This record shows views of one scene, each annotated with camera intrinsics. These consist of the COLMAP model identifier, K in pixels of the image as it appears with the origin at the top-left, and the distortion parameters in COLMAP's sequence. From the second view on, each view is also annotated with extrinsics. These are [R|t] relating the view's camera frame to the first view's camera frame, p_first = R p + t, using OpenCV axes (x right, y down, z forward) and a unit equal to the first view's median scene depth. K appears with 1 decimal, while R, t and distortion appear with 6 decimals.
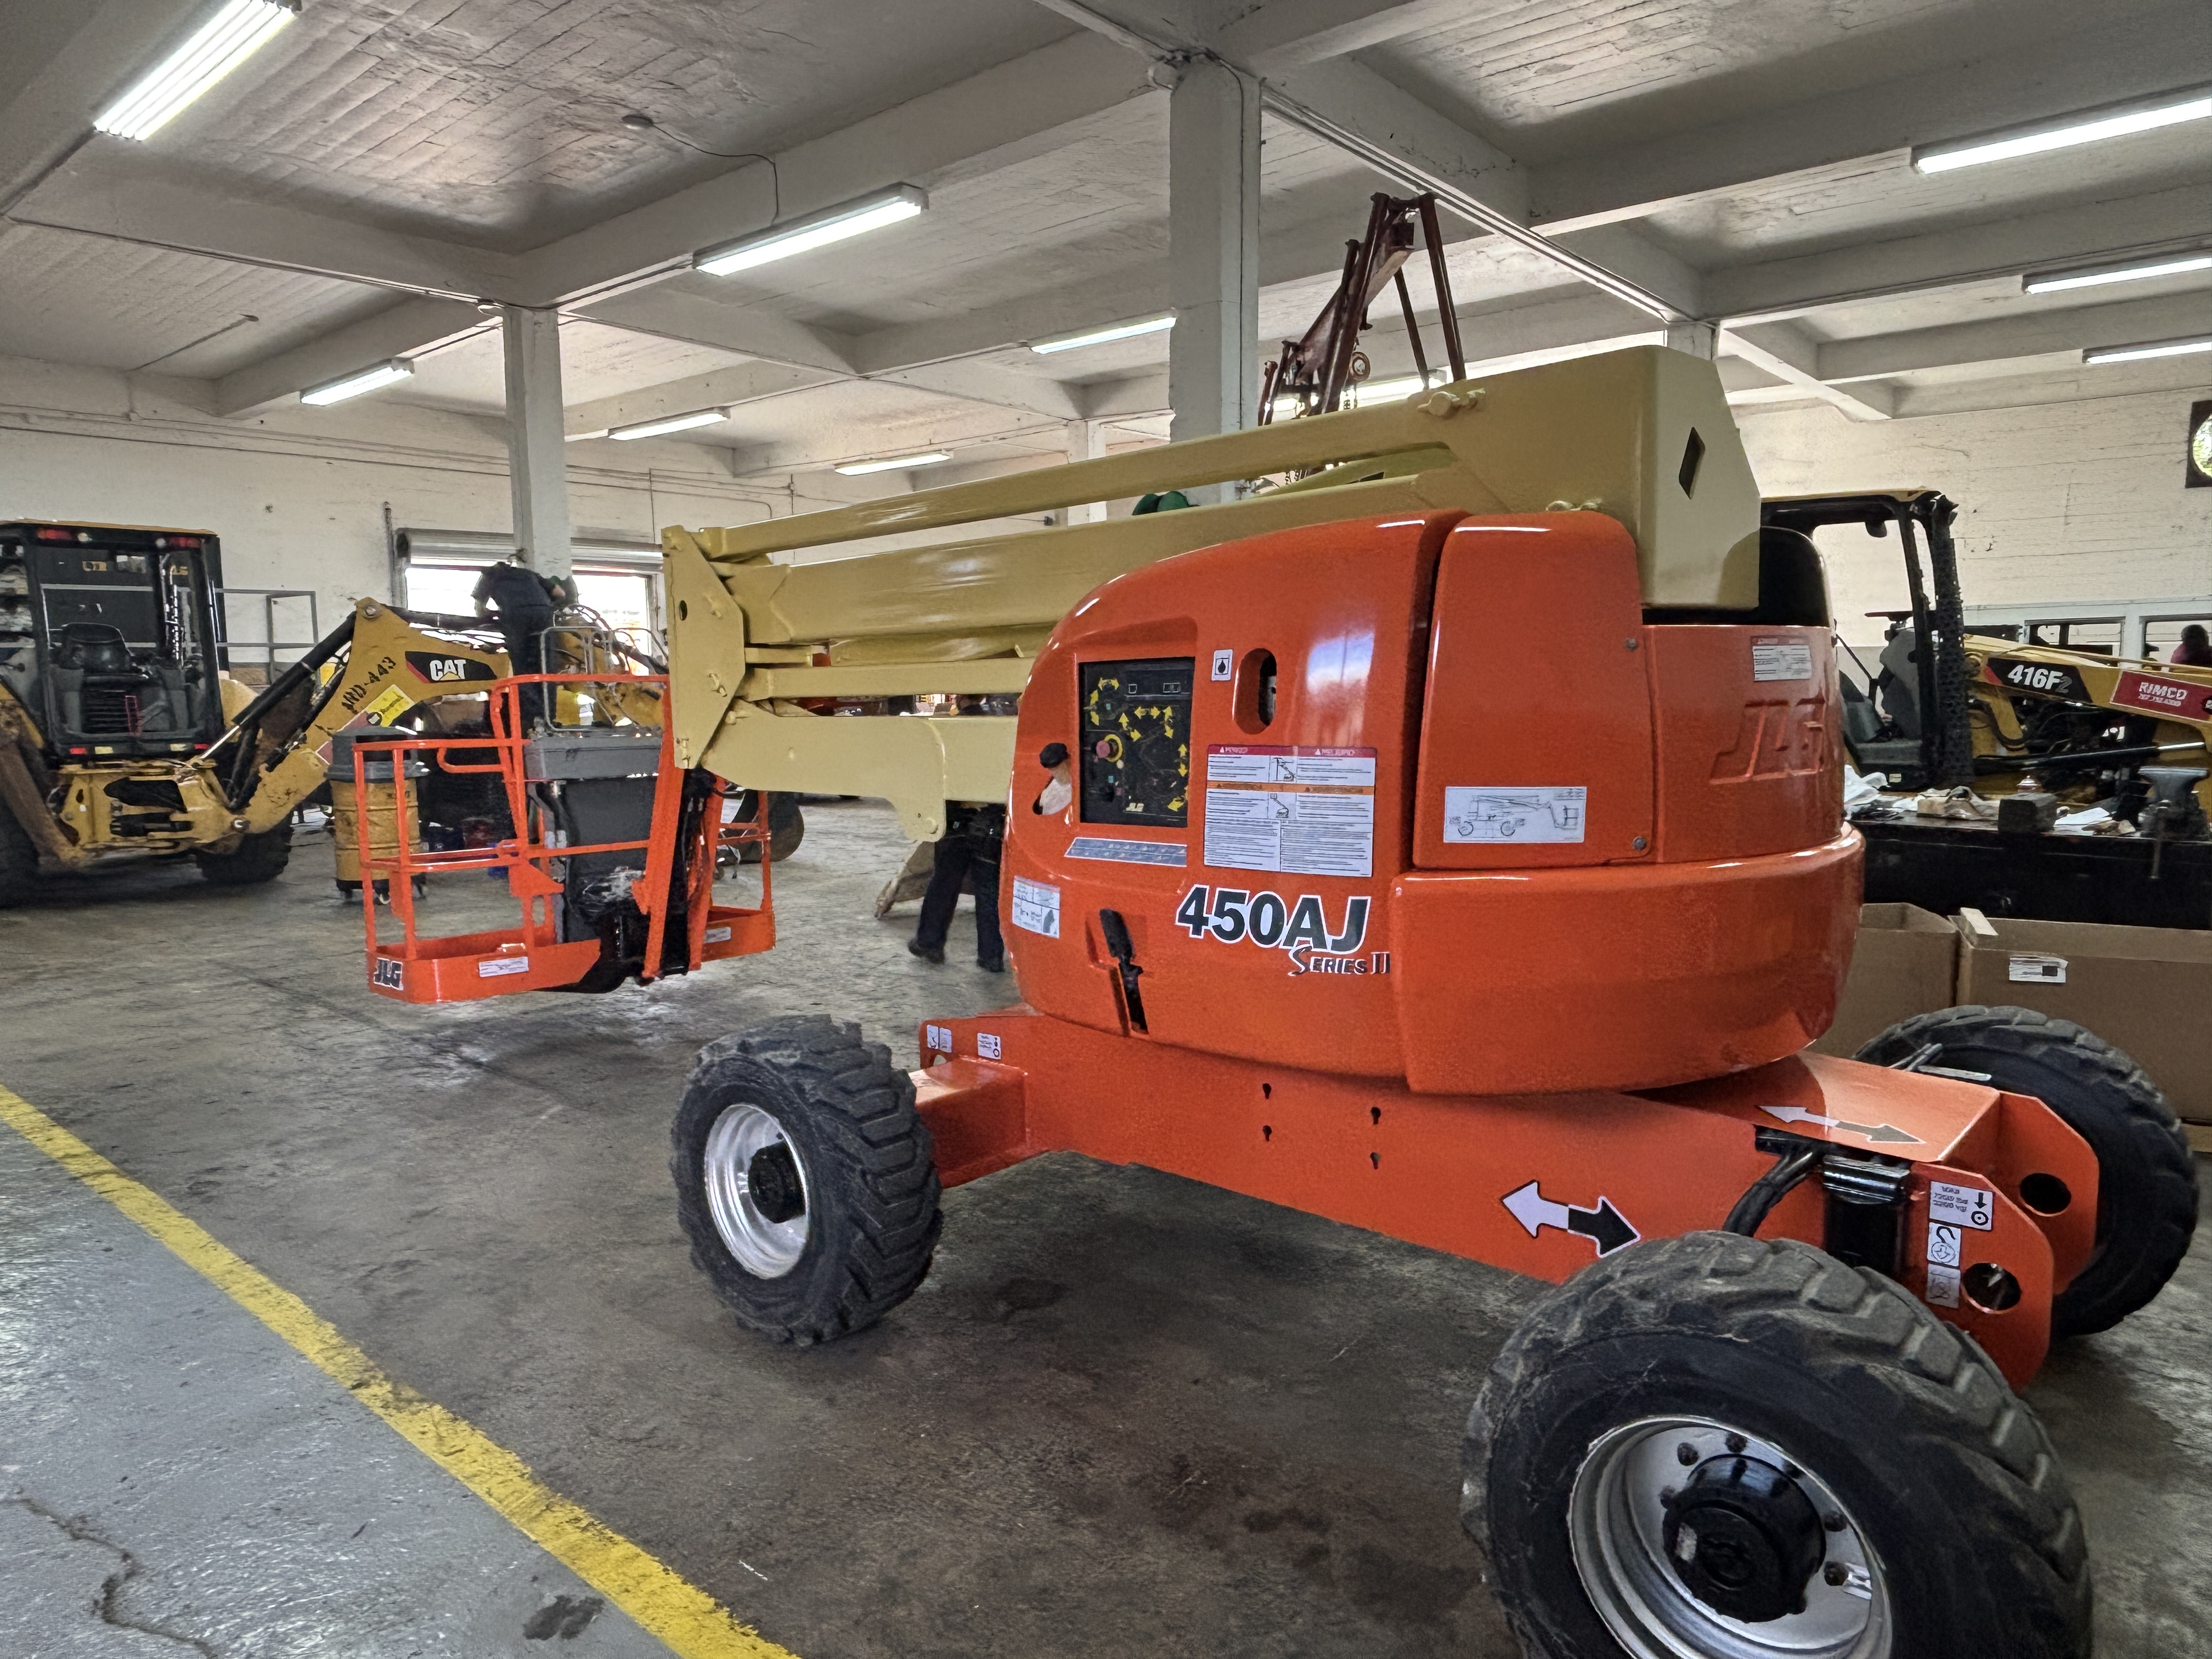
lens RADIAL K [[1401.0, 0, 1106.0], [0, 1401.0, 829.5], [0, 0, 1]] dist [0.035932, -0.065589]
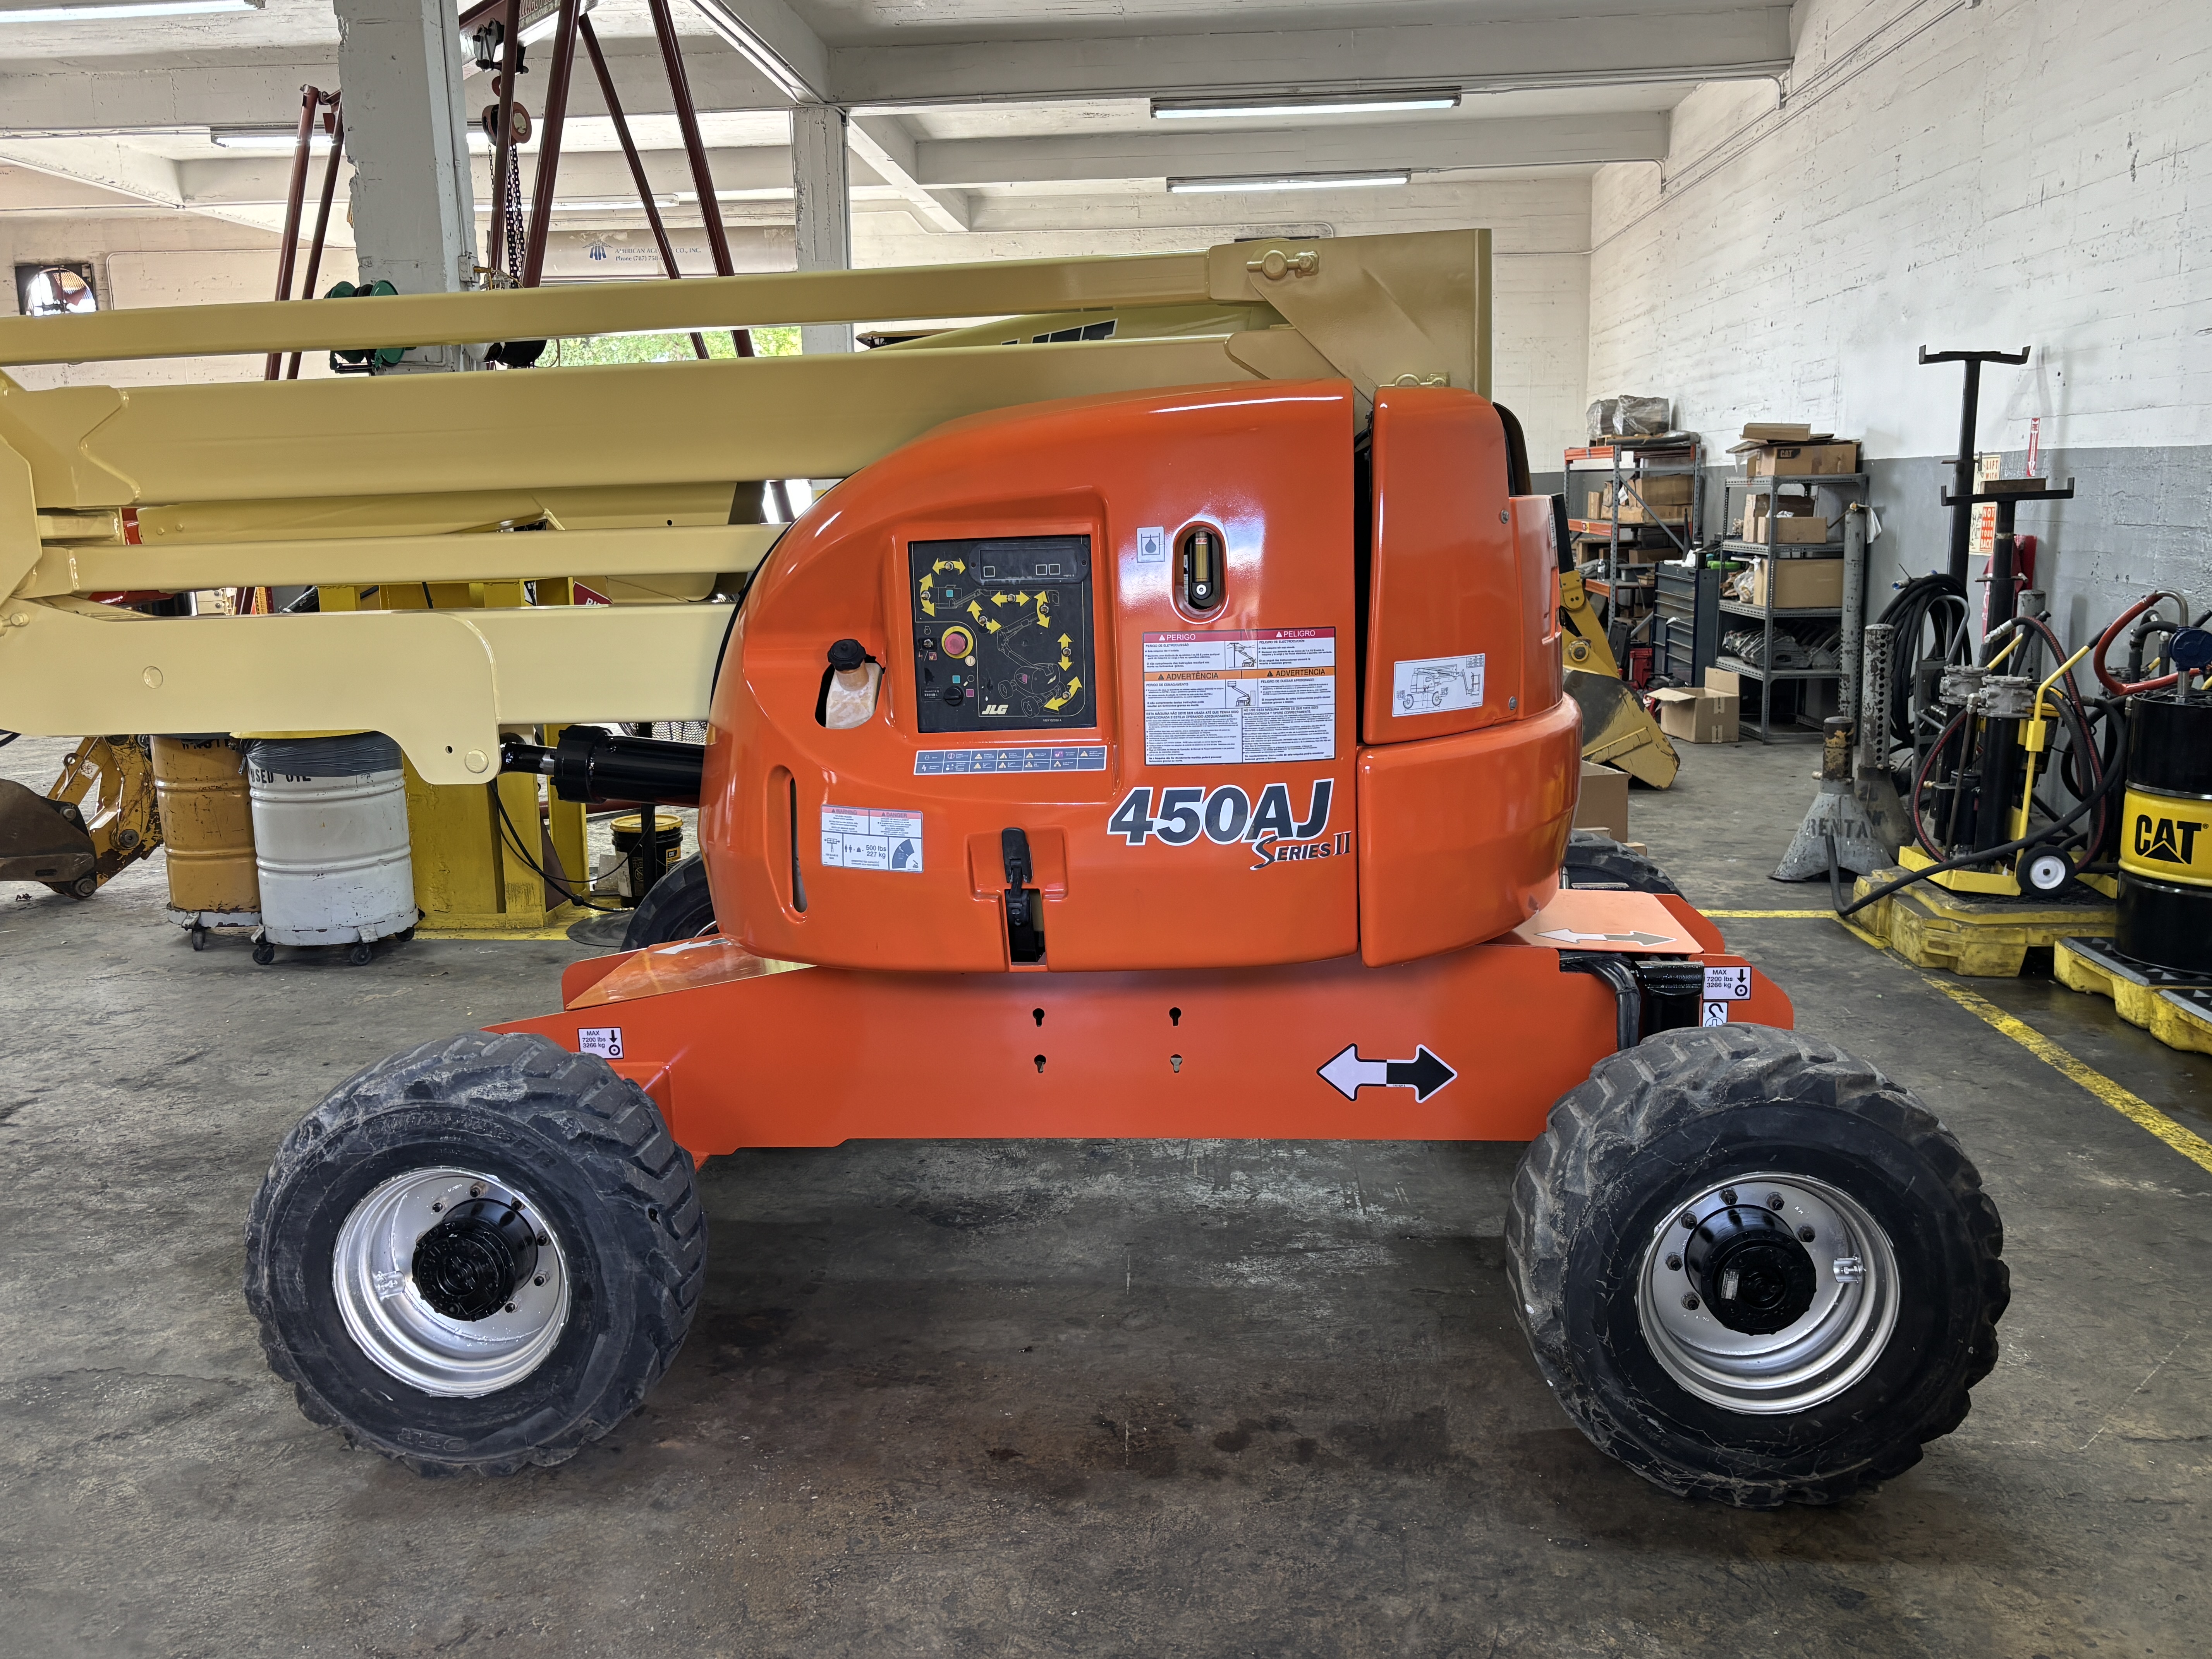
lens RADIAL K [[1785.0, 0, 1106.0], [0, 1785.0, 829.5], [0, 0, 1]] dist [0.080099, -0.139303]
pose [[0.794647, -0.116831, 0.595724, -0.652677], [0.079276, 0.992874, 0.088972, -0.038667], [-0.601874, -0.023475, 0.798246, 0.083660]]
